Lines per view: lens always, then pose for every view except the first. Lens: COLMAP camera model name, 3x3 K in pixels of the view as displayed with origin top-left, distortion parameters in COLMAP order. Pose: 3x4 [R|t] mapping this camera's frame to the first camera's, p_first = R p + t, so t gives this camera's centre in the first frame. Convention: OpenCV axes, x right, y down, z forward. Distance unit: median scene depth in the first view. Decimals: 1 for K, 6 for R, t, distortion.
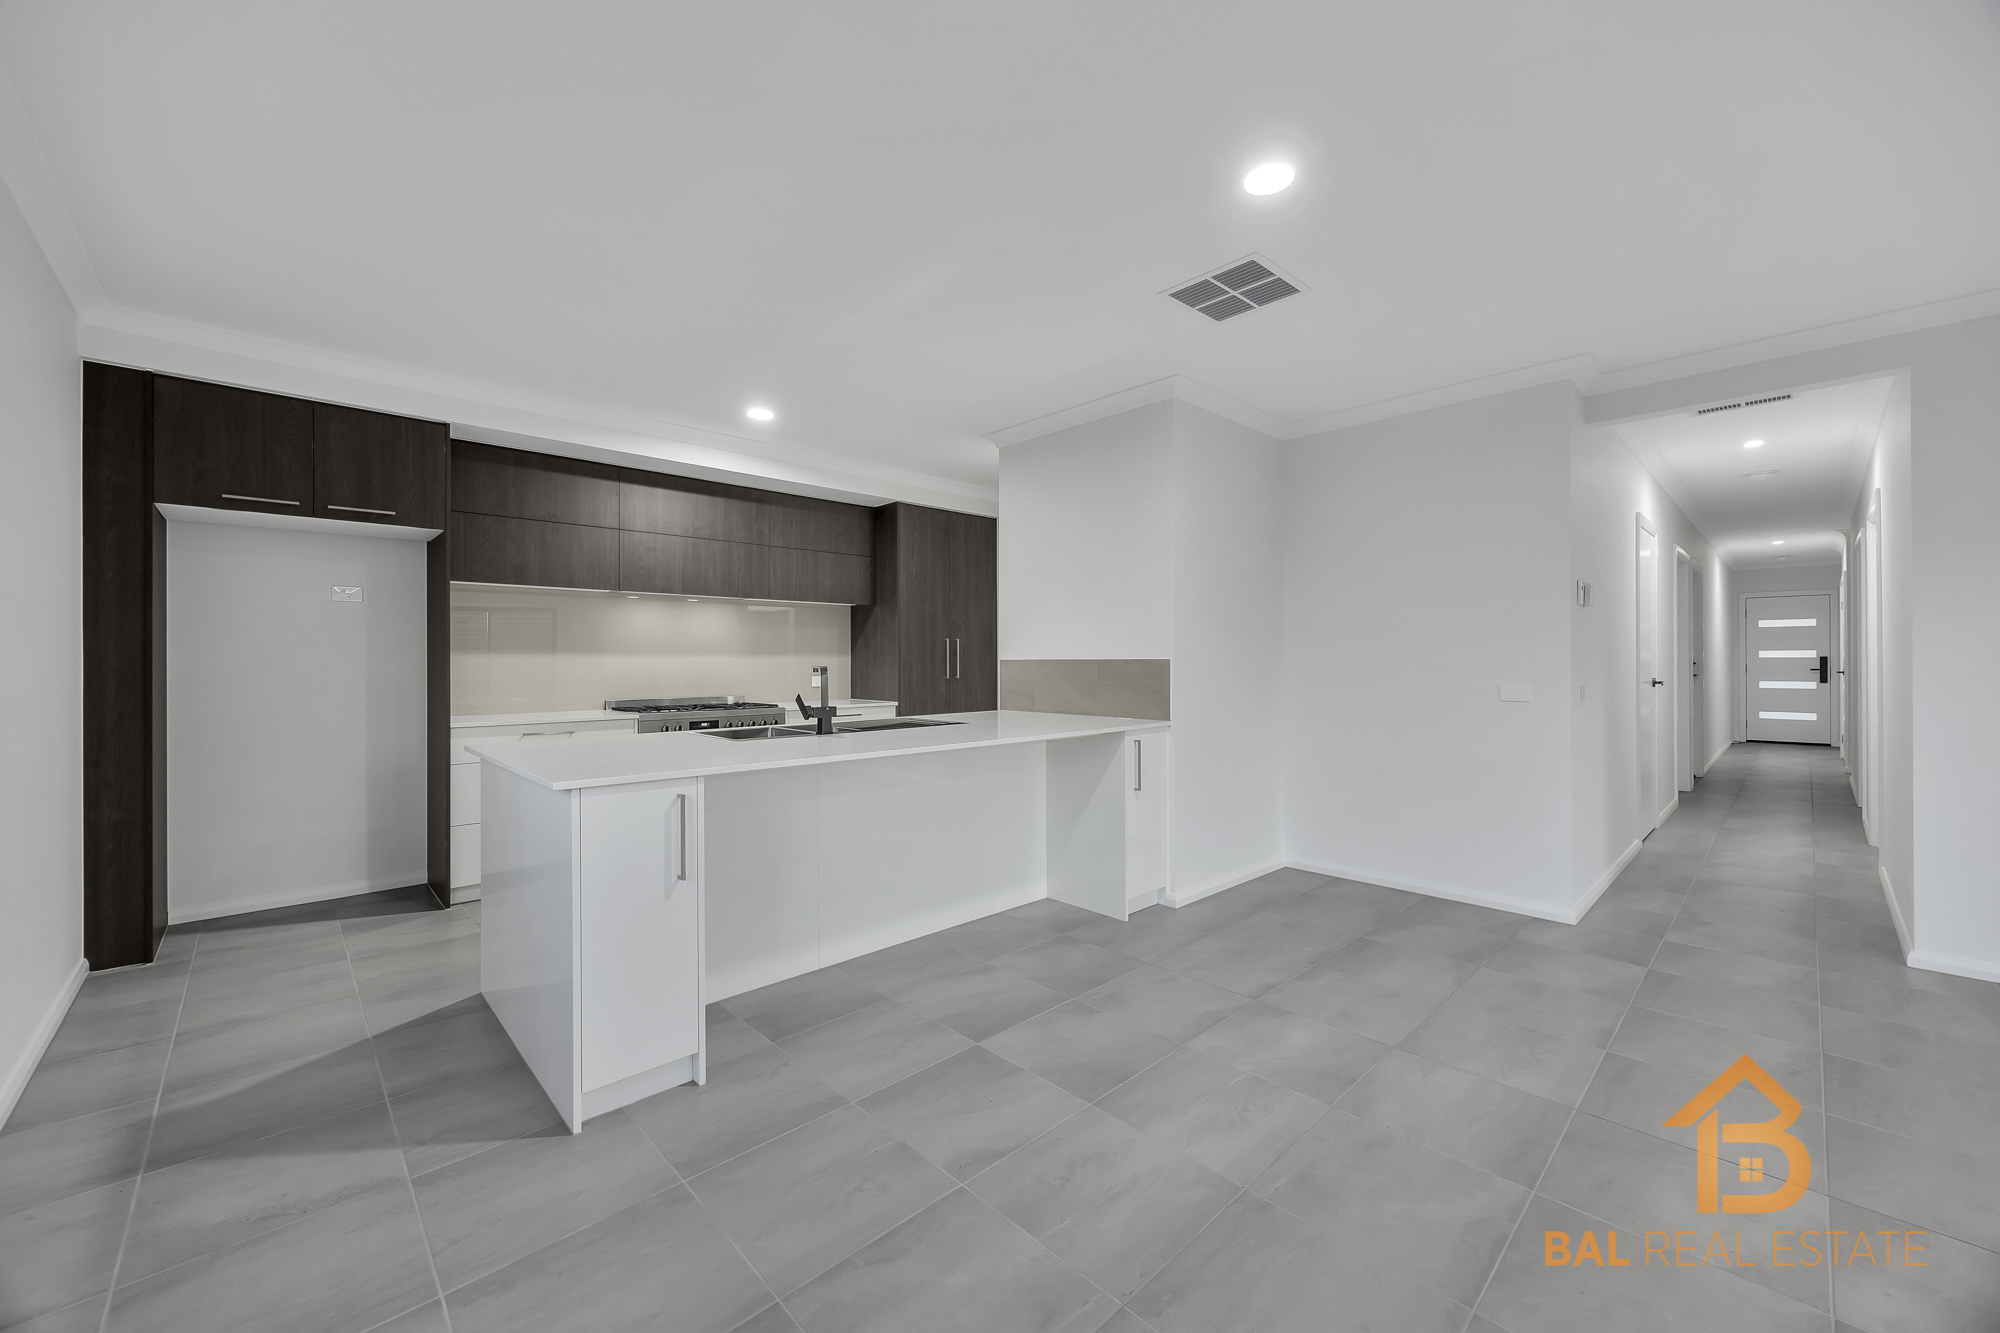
lens RADIAL K [[770.7, 0, 1004.4], [0, 770.7, 662.9], [0, 0, 1]] dist [-0.000100, 0.000111]
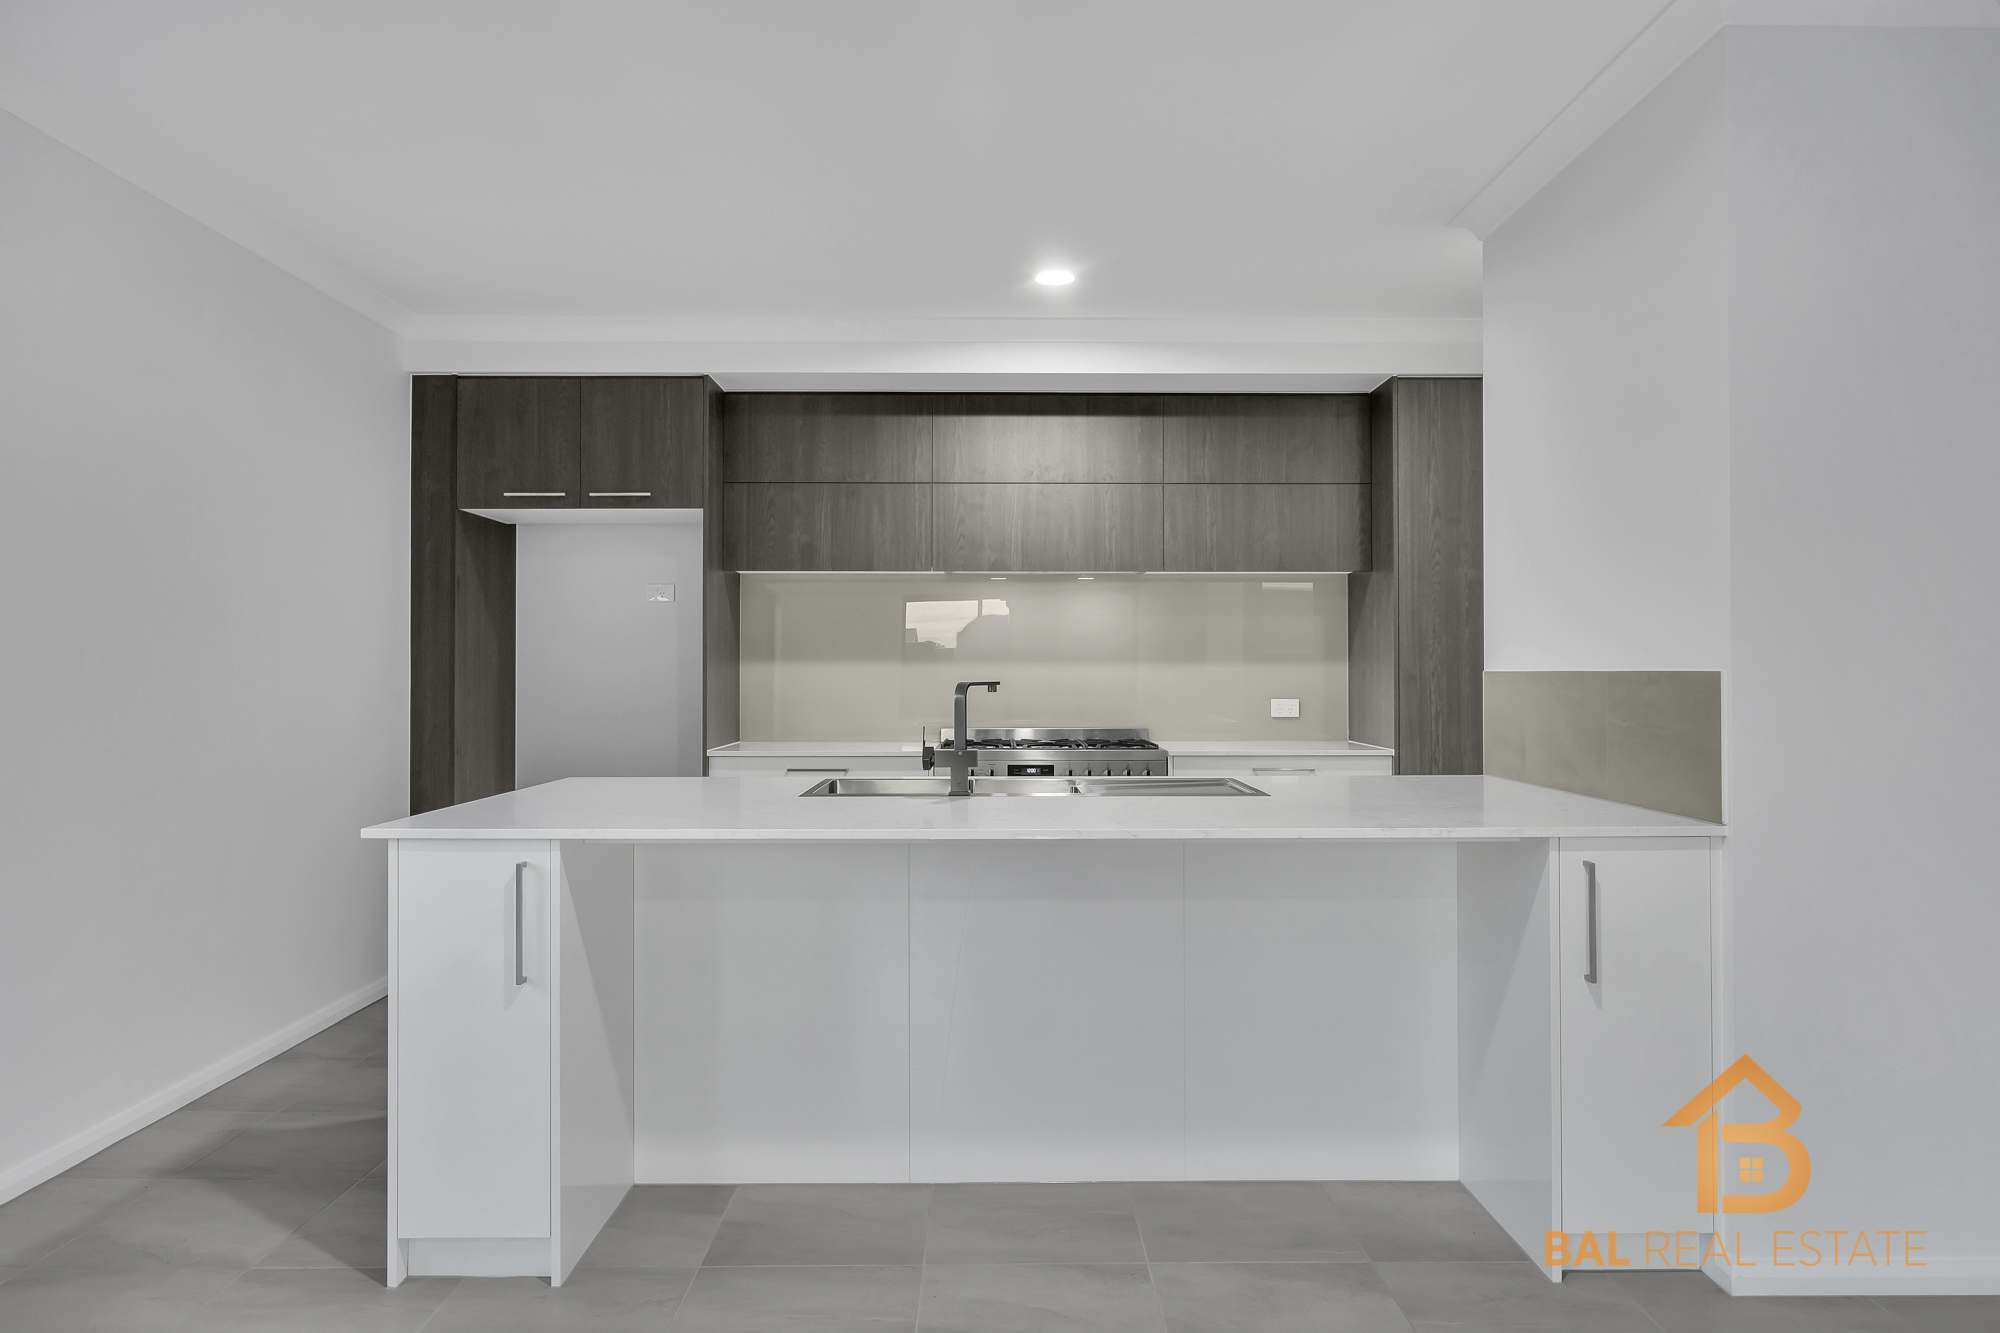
lens RADIAL K [[1246.1, 0, 1000.0], [0, 1246.1, 666.5], [0, 0, 1]] dist [-0.005621, -0.000022]
pose [[0.727204, -0.001111, -0.686420, 0.343141], [-0.003191, 0.999982, -0.004998, -0.002072], [0.686414, 0.005825, 0.727188, 0.238416]]
